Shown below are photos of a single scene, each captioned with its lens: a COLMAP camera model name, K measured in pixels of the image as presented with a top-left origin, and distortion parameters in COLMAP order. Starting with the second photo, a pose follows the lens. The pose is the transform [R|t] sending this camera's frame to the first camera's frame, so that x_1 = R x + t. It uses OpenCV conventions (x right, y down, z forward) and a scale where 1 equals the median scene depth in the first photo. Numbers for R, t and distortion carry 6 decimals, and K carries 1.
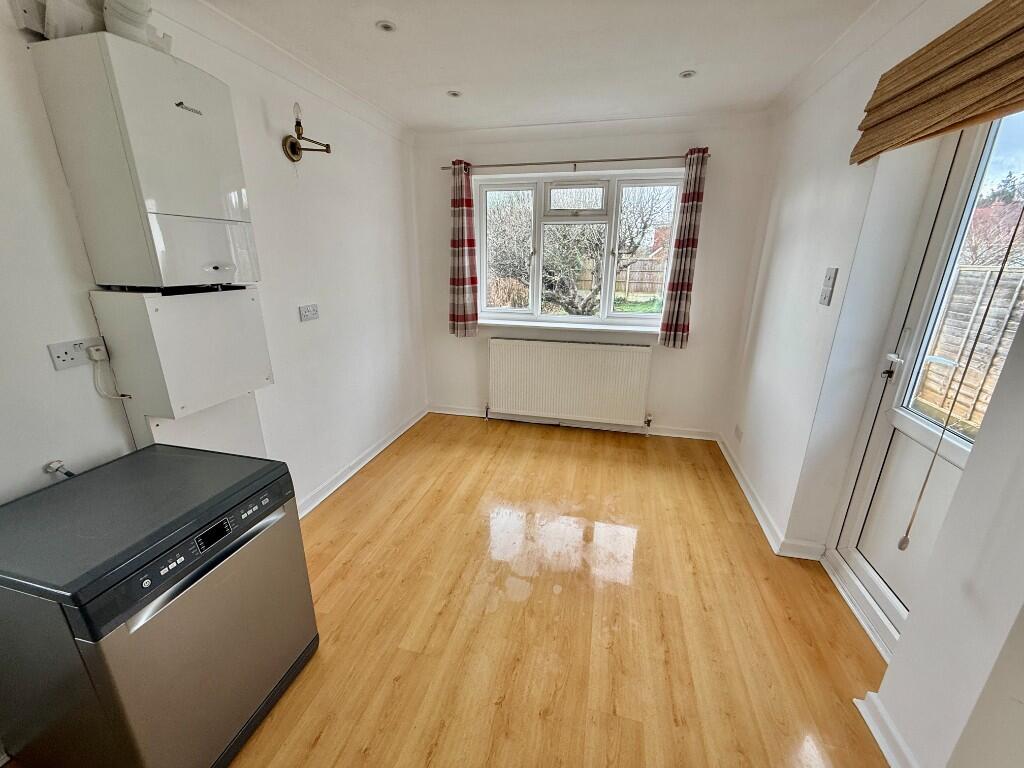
lens RADIAL K [[408.2, 0, 512.5], [0, 408.2, 381.3], [0, 0, 1]] dist [-0.001441, -0.000250]
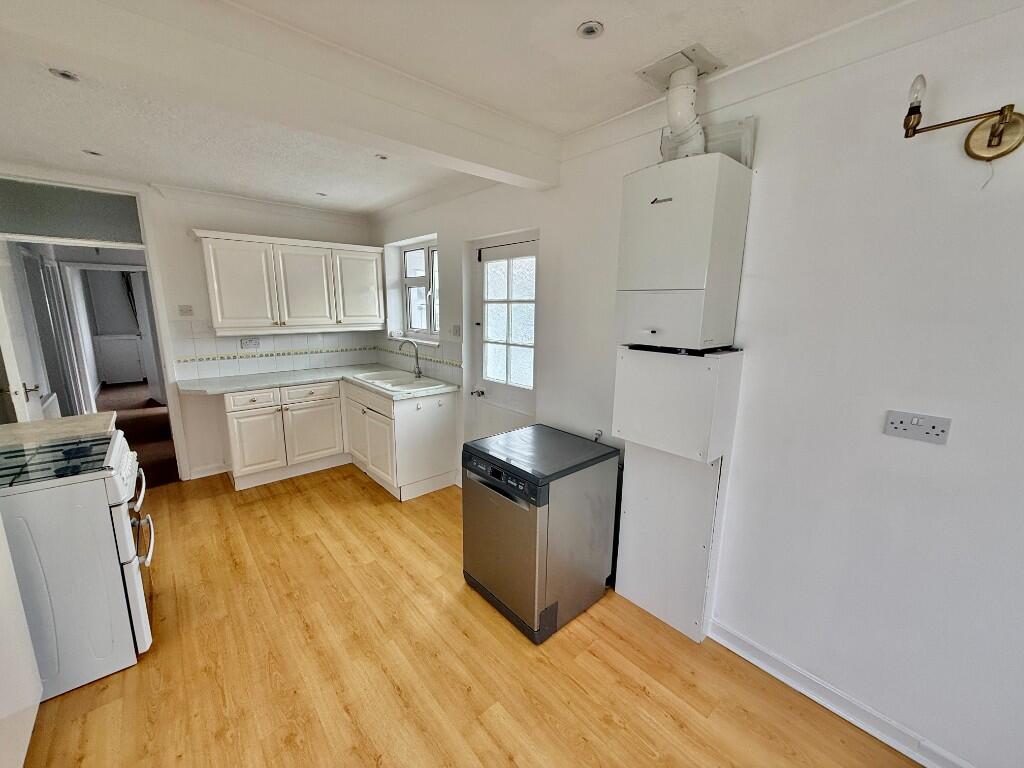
lens RADIAL K [[408.2, 0, 512.6], [0, 408.2, 381.9], [0, 0, 1]] dist [-0.001441, -0.000250]
pose [[-0.576964, 0.137638, -0.805089, 0.389470], [-0.254920, 0.906115, 0.337597, -0.395517], [0.775969, 0.400015, -0.487709, 1.187936]]
